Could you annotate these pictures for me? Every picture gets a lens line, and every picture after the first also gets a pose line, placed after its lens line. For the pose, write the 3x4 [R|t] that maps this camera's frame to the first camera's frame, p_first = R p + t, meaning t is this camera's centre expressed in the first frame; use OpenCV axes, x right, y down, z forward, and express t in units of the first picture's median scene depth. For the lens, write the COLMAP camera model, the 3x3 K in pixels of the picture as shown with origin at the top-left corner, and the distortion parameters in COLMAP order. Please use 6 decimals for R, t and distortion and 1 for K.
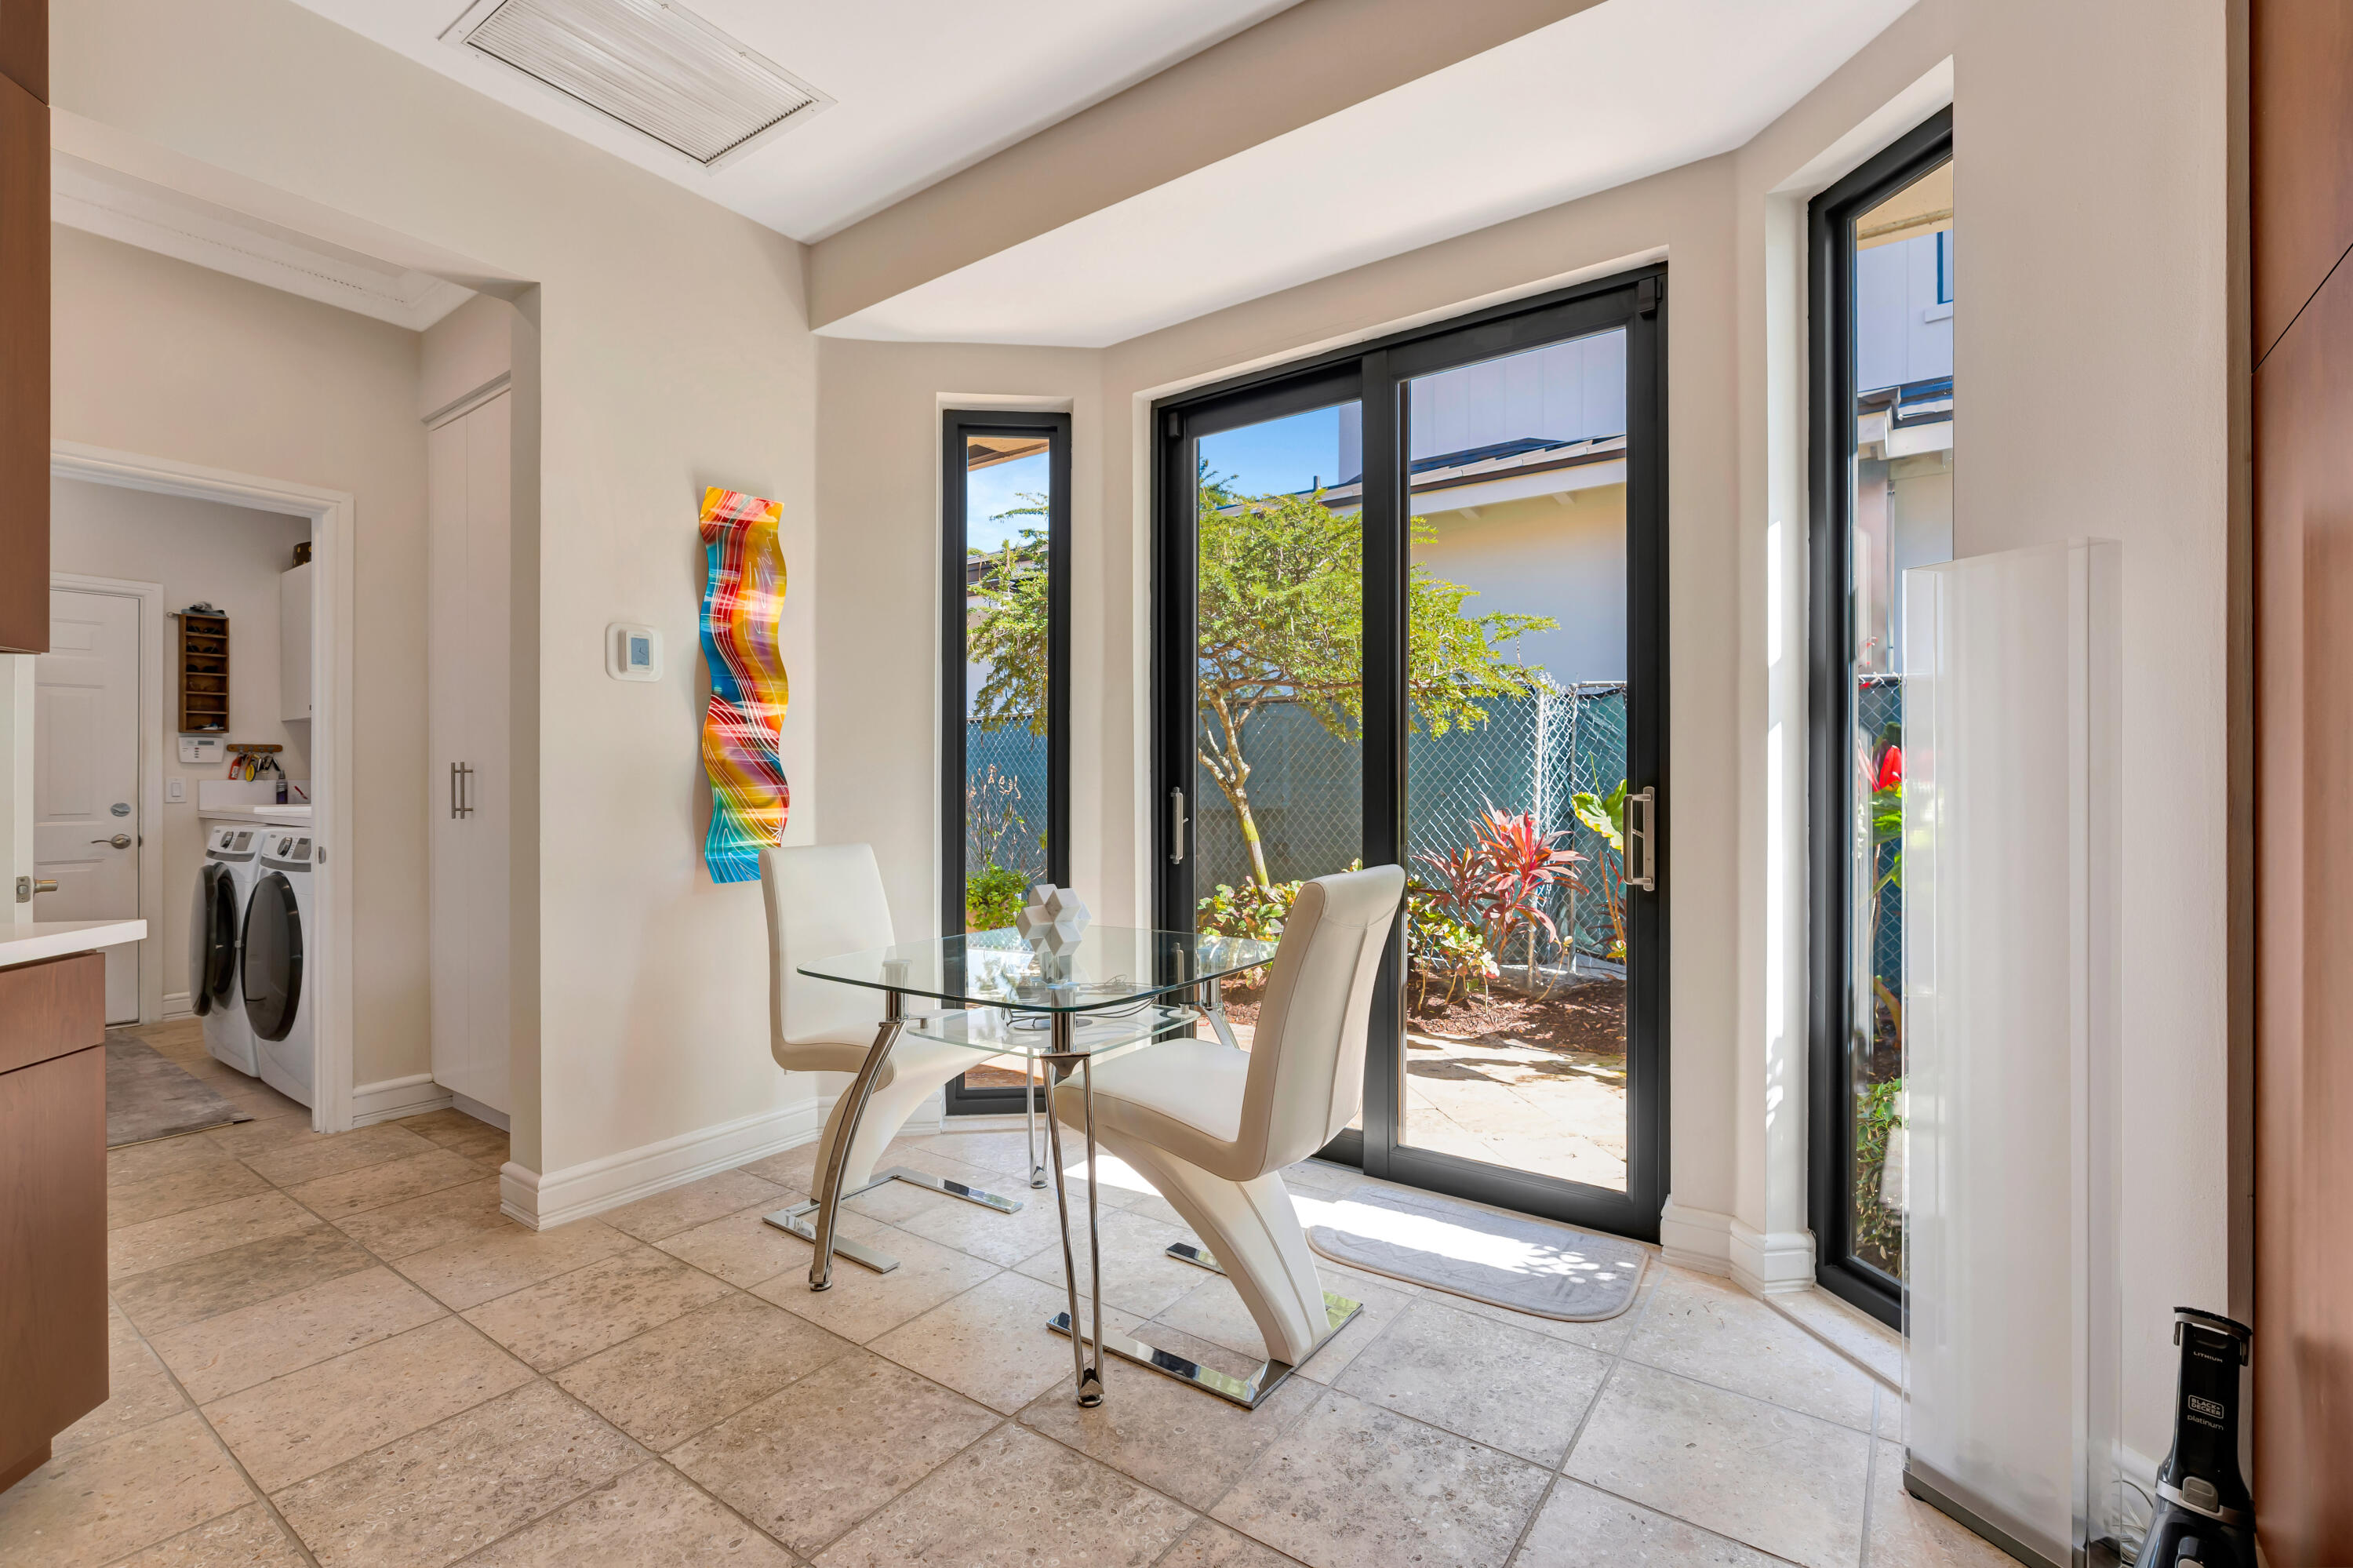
lens RADIAL K [[1049.3, 0, 1179.7], [0, 1049.3, 791.0], [0, 0, 1]] dist [0.001296, 0.000198]
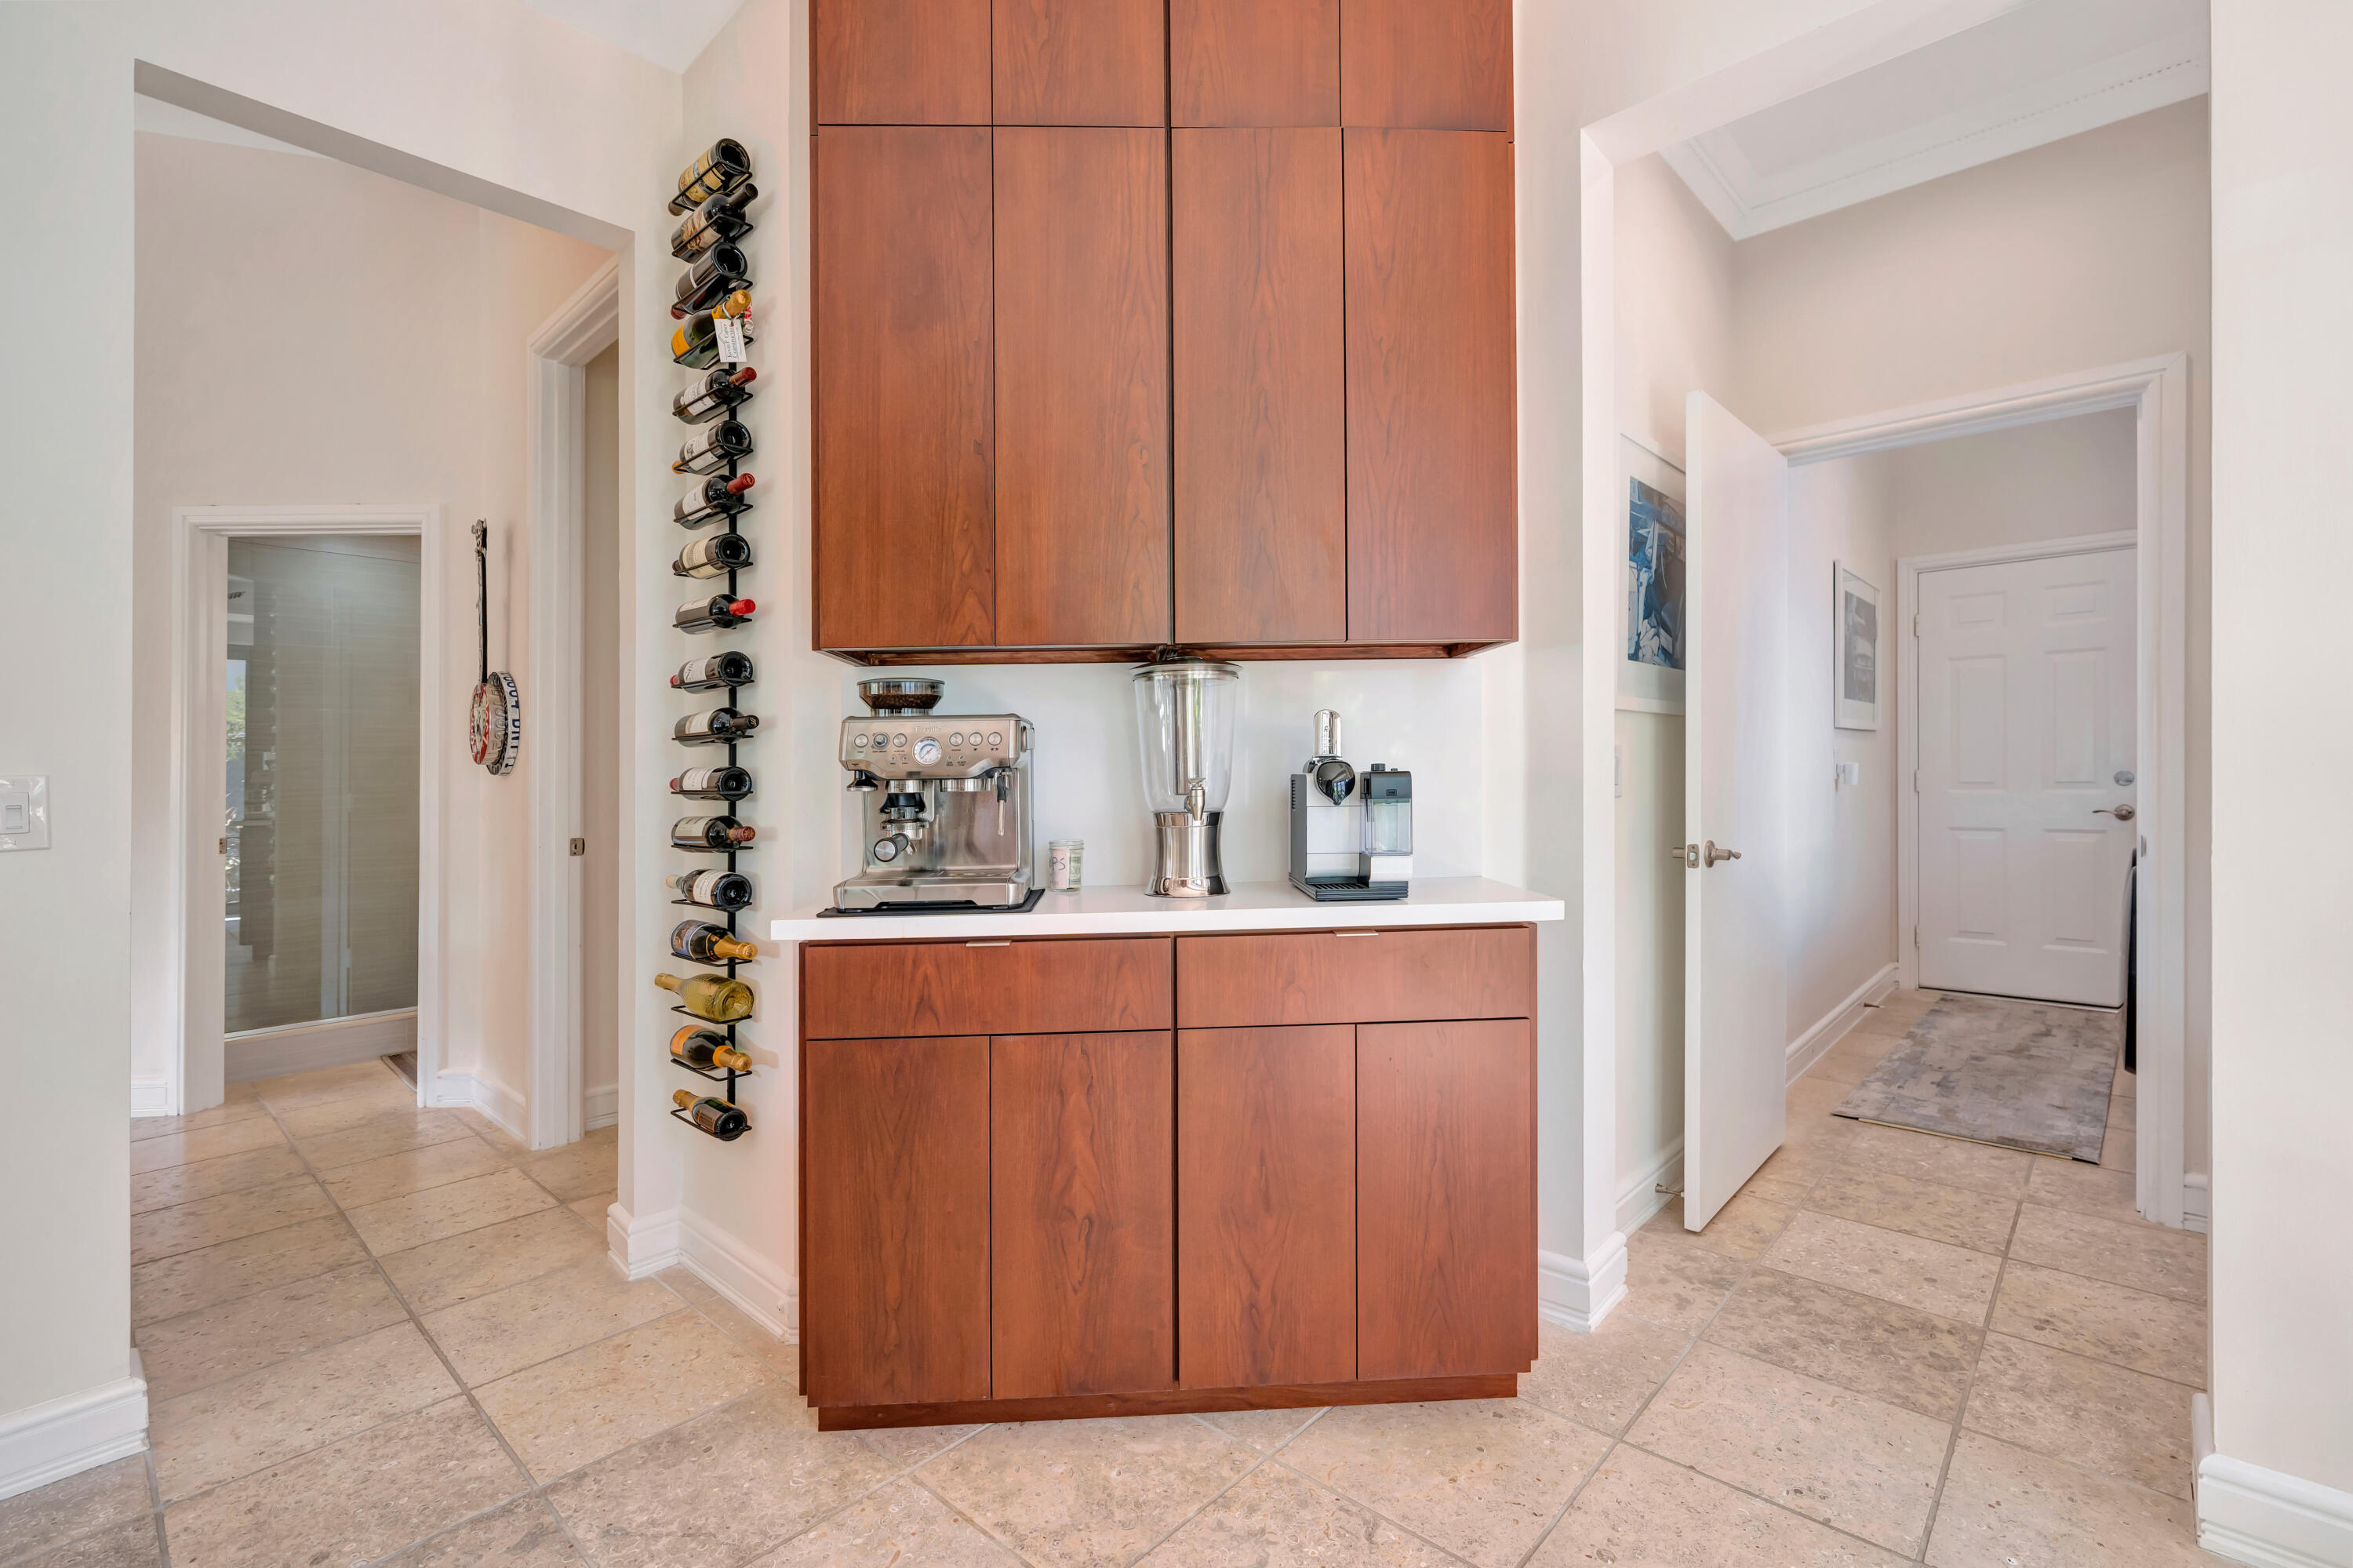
lens RADIAL K [[1049.3, 0, 1179.6], [0, 1049.3, 770.1], [0, 0, 1]] dist [0.001296, 0.000198]
pose [[-0.117074, 0.005327, -0.993109, 0.006715], [0.008116, 0.999957, 0.004407, -0.000885], [0.993090, -0.007544, -0.117112, 0.534921]]
